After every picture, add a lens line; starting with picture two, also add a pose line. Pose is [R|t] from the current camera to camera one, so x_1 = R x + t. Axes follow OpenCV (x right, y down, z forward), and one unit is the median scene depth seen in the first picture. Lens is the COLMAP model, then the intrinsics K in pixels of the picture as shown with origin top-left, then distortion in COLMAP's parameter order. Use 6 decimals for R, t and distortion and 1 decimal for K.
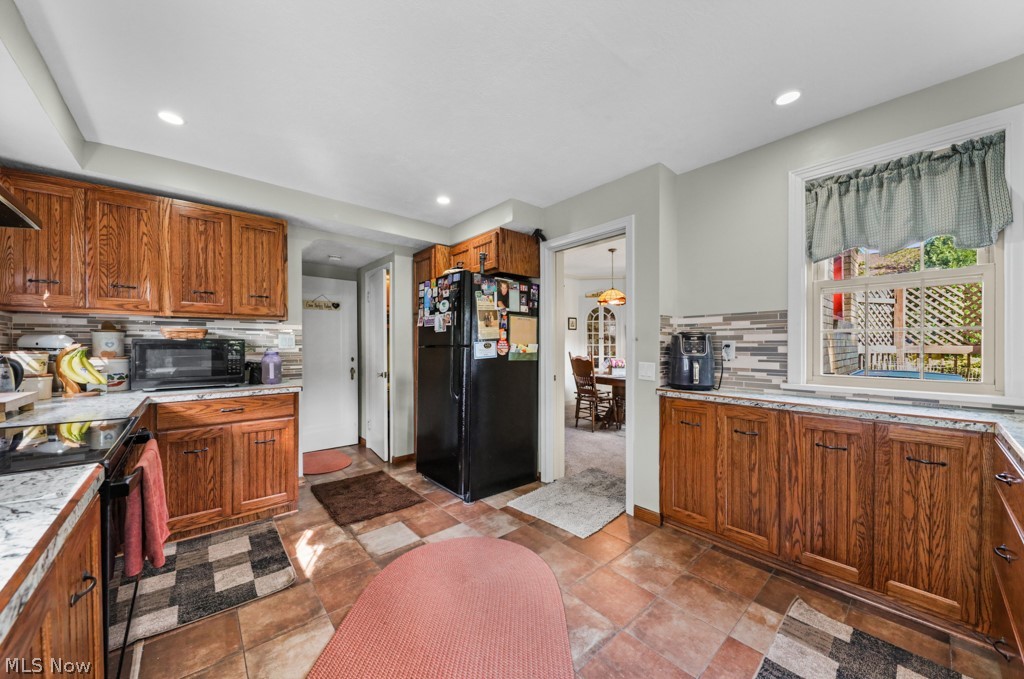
lens RADIAL K [[358.5, 0, 515.5], [0, 358.5, 342.7], [0, 0, 1]] dist [-0.012059, -0.000648]
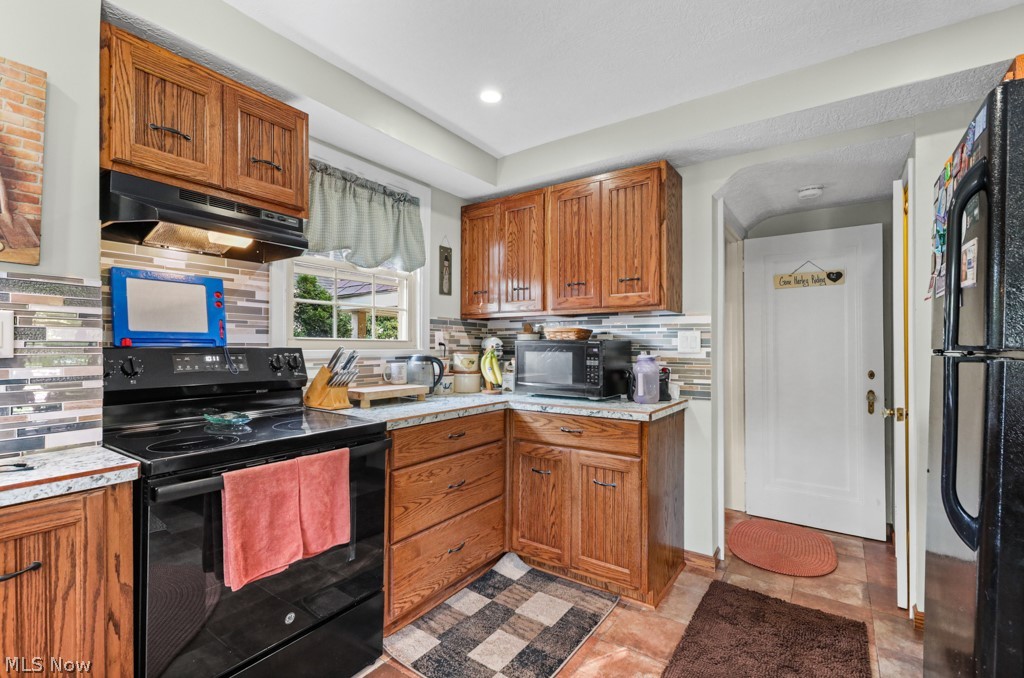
lens RADIAL K [[458.6, 0, 512.9], [0, 458.6, 339.4], [0, 0, 1]] dist [0.005809, 0.000040]
pose [[0.222982, -0.009917, -0.974772, 0.135641], [0.004290, 0.999949, -0.009192, -0.001450], [0.974813, -0.002133, 0.223013, 0.574359]]
